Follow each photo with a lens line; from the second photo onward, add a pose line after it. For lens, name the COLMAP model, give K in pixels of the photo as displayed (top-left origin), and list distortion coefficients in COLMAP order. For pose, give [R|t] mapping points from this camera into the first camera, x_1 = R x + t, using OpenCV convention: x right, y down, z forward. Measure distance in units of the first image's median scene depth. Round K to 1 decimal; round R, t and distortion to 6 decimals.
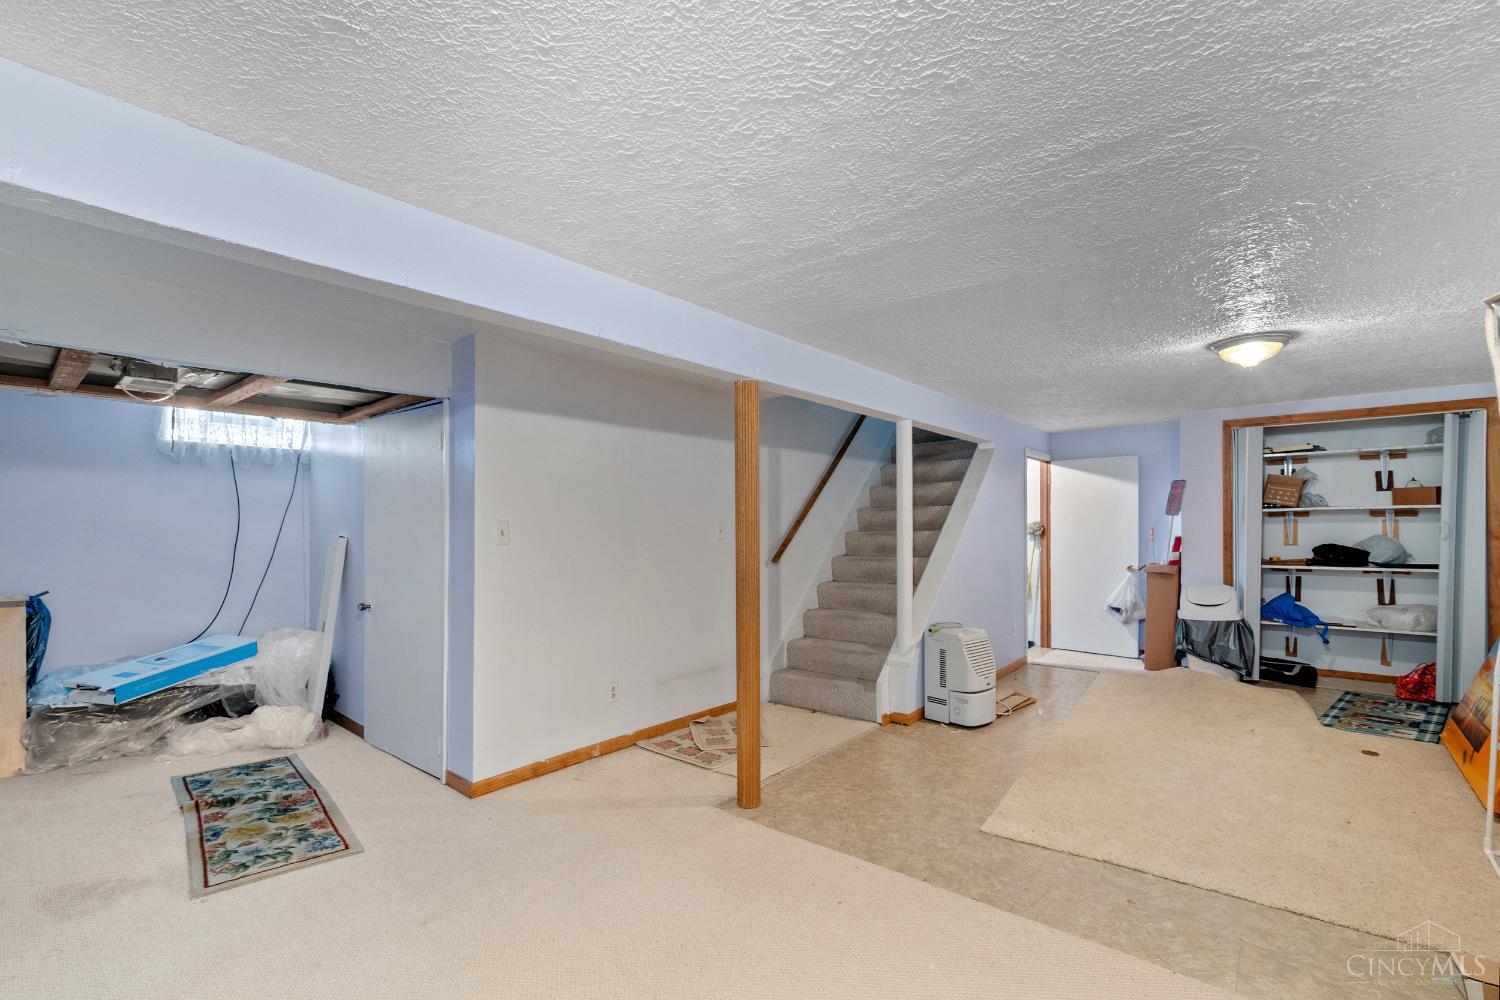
lens RADIAL K [[645.5, 0, 745.3], [0, 645.5, 520.6], [0, 0, 1]] dist [-0.001048, -0.000033]
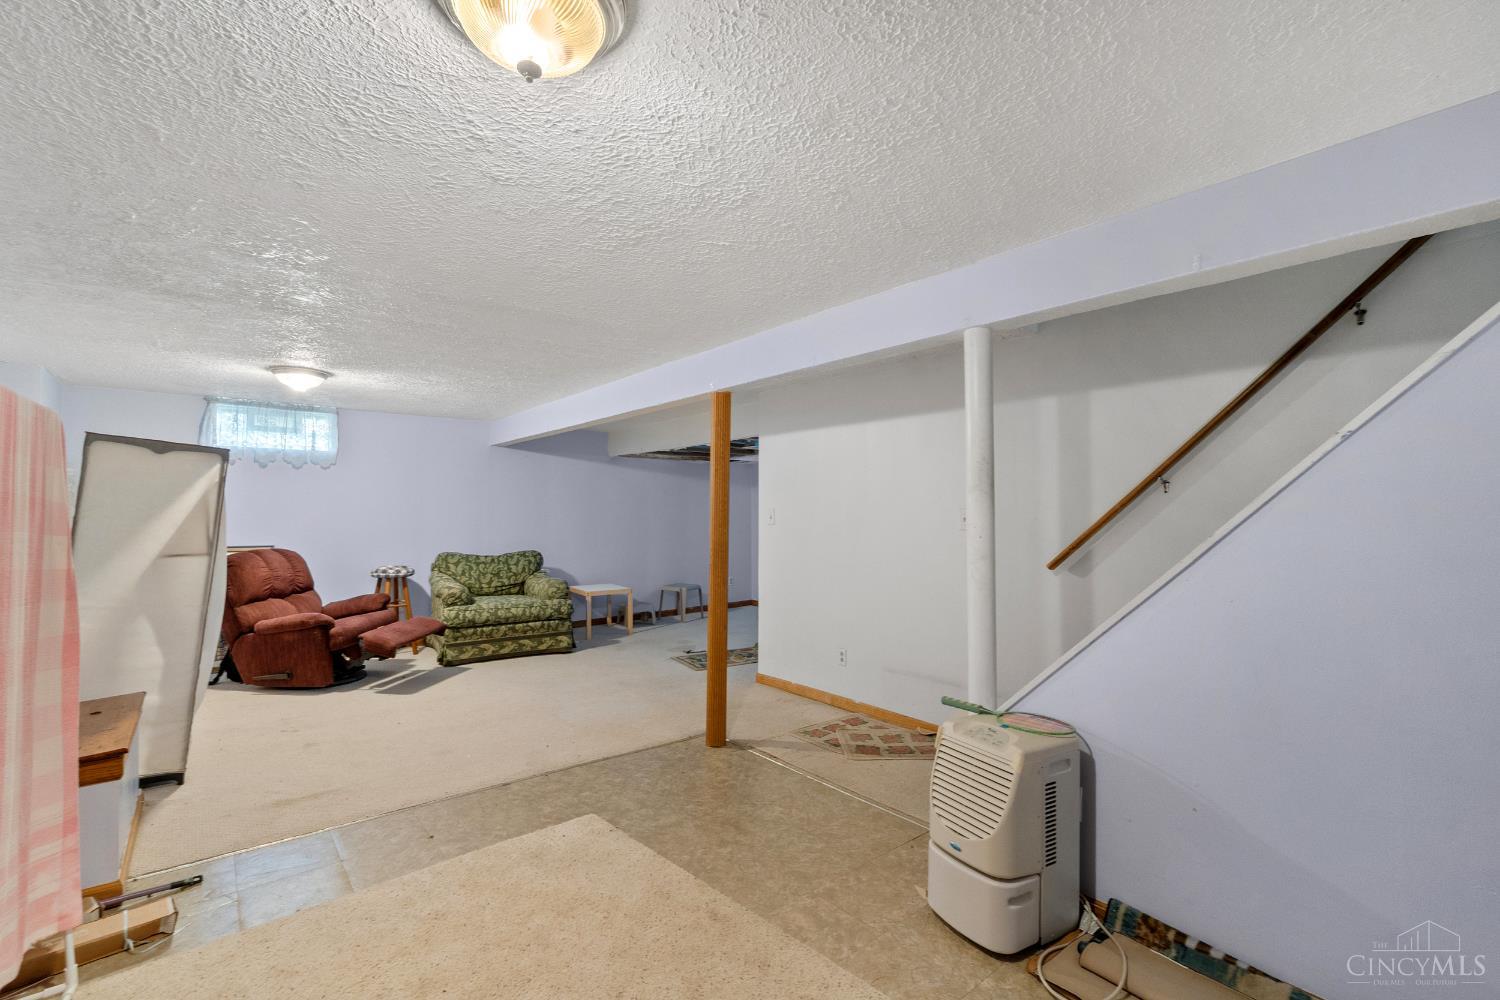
lens RADIAL K [[636.0, 0, 744.3], [0, 636.0, 499.9], [0, 0, 1]] dist [-0.010645, 0.000290]
pose [[-0.172640, -0.026502, -0.984628, 0.977495], [0.003944, 0.999611, -0.027596, 0.016742], [0.984977, -0.008648, -0.172468, 1.055092]]
